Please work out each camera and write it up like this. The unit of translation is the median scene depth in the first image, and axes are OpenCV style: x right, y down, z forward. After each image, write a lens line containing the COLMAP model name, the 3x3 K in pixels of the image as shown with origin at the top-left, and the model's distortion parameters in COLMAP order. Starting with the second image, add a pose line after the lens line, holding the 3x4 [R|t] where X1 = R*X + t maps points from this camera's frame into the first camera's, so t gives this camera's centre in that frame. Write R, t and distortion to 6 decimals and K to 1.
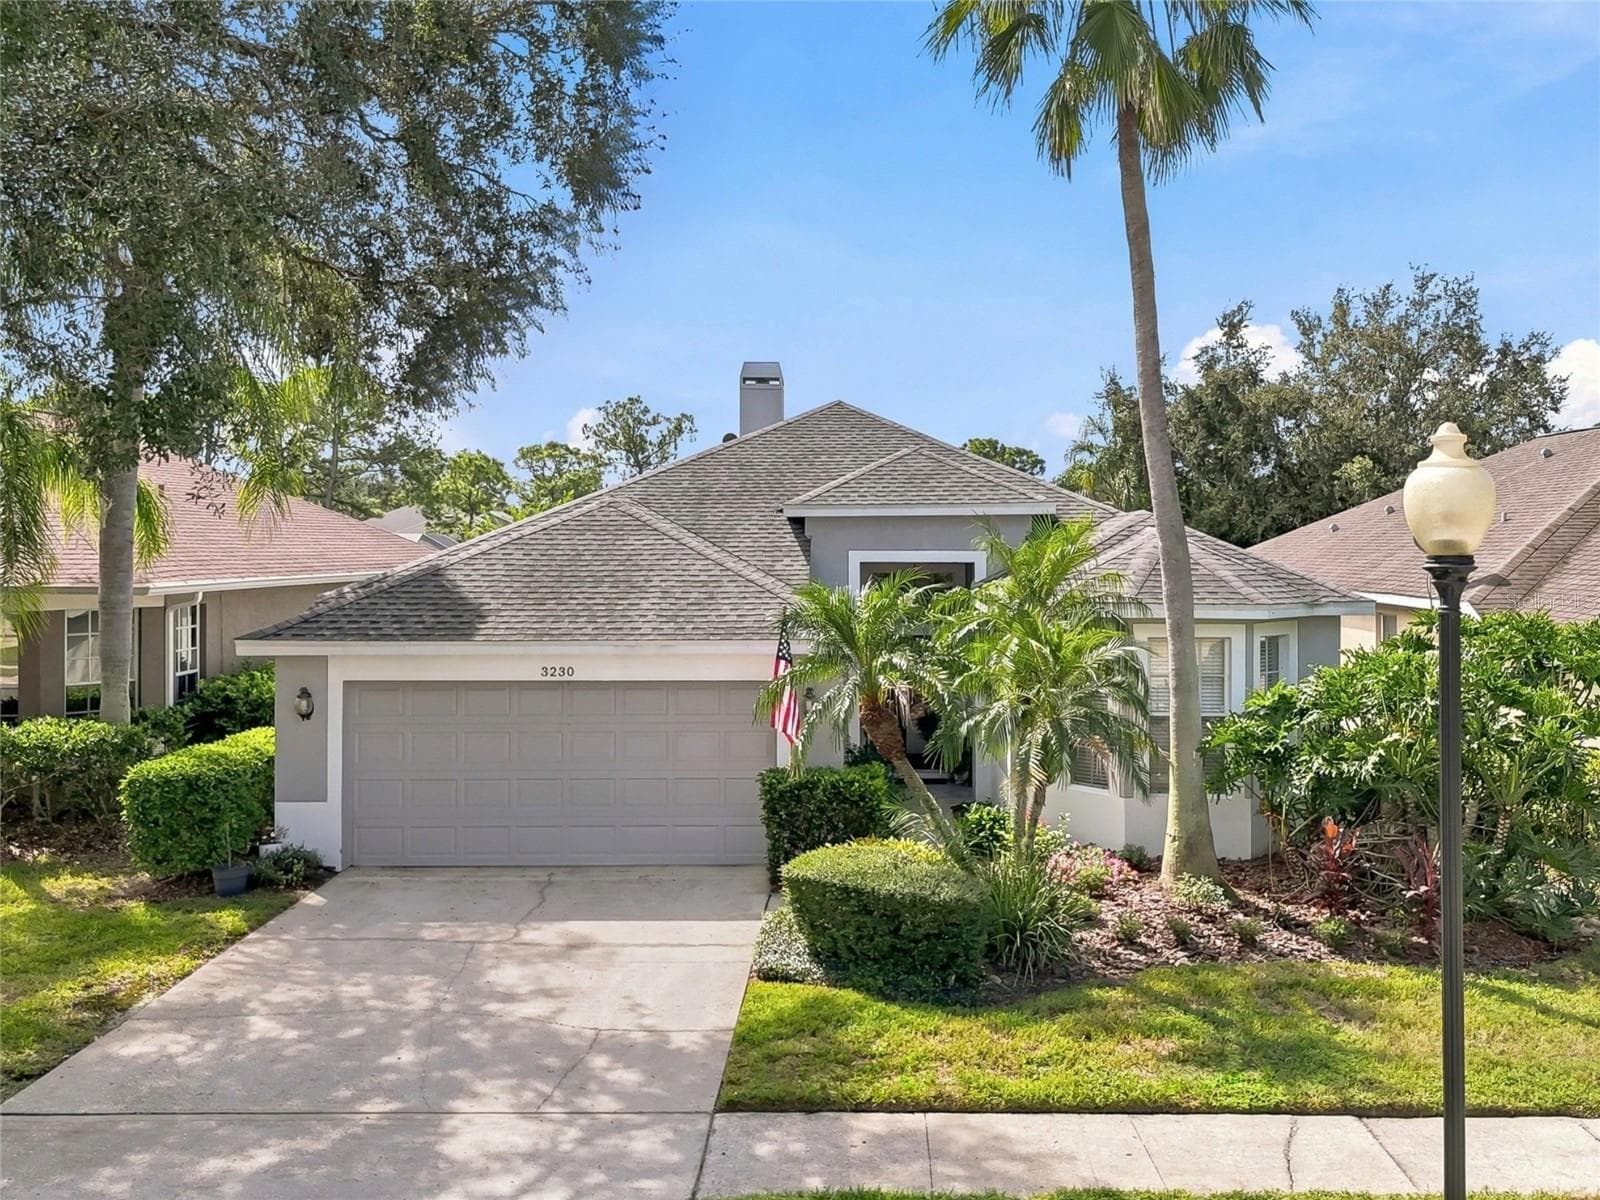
lens RADIAL K [[1406.7, 0, 865.9], [0, 1406.7, 554.8], [0, 0, 1]] dist [0.130896, -0.217964]
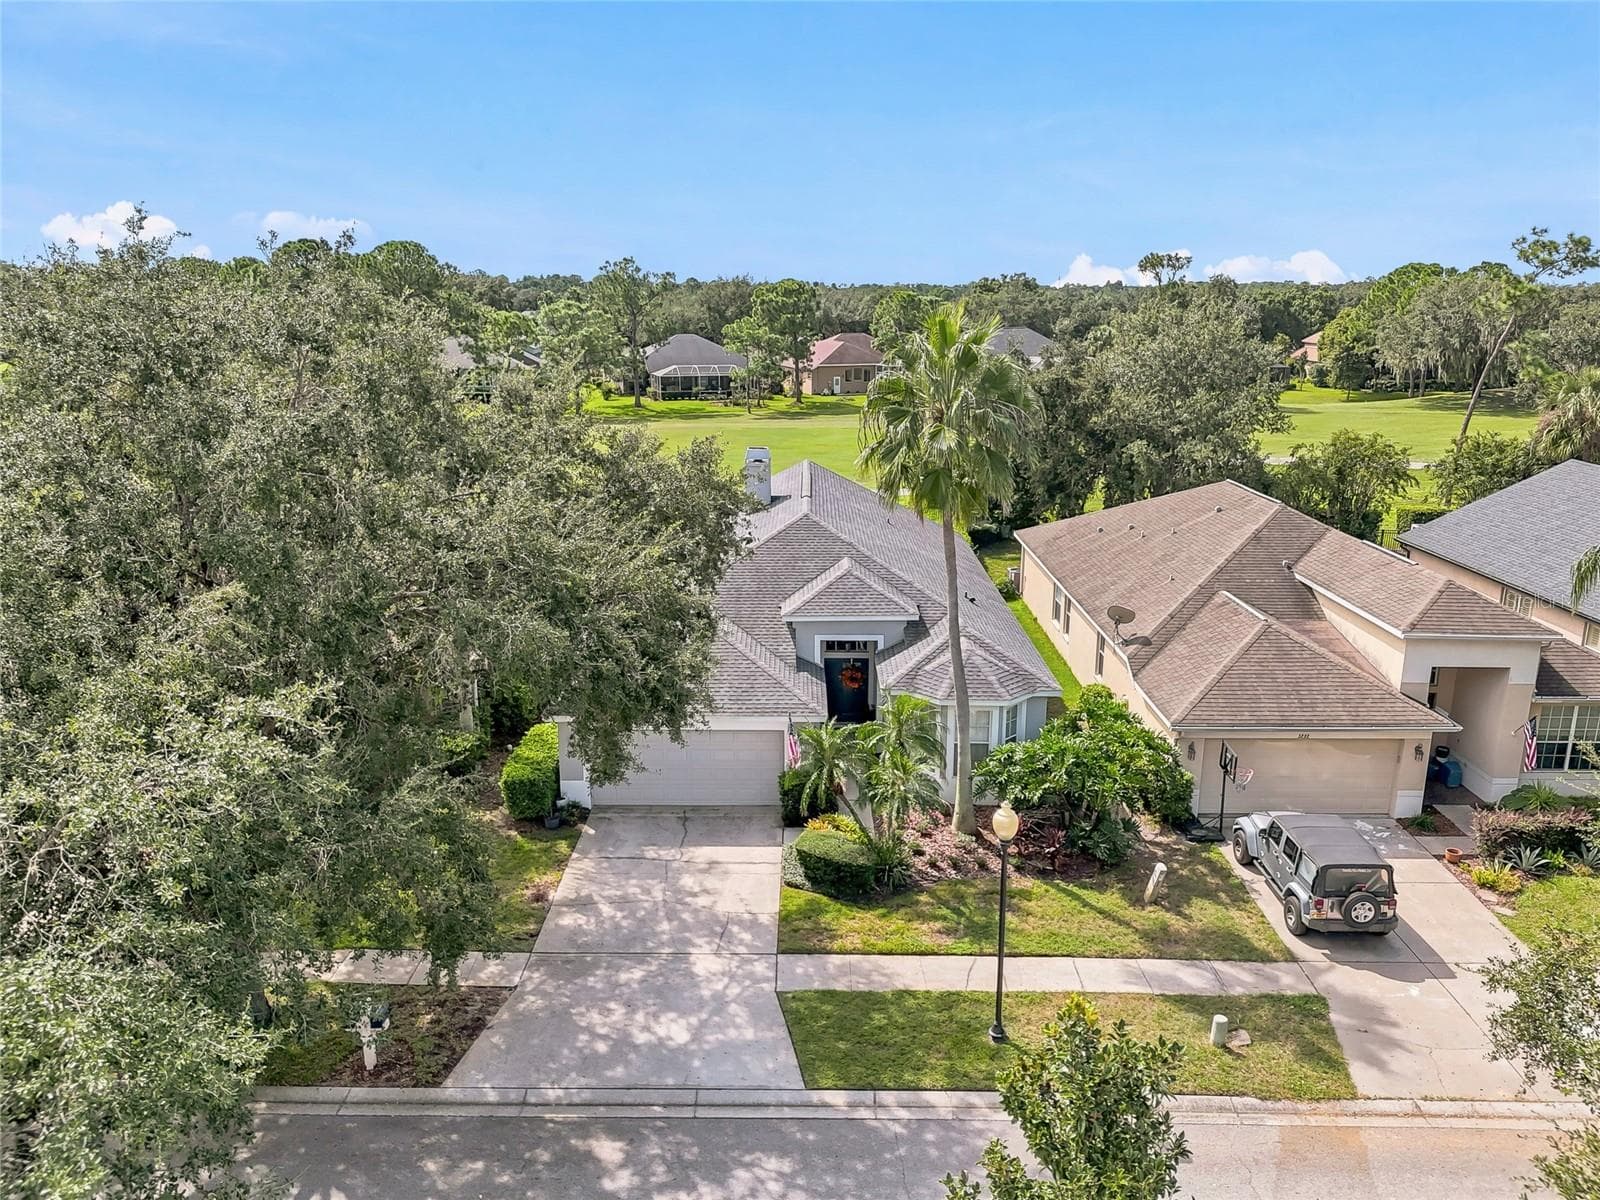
lens RADIAL K [[1167.6, 0, 800.0], [0, 1167.6, 600.0], [0, 0, 1]] dist [0.054513, -0.039475]
pose [[0.999979, 0.004226, -0.004983, -0.035906], [-0.002890, 0.970056, 0.242866, -0.623987], [0.005860, -0.242846, 0.970047, -0.802259]]
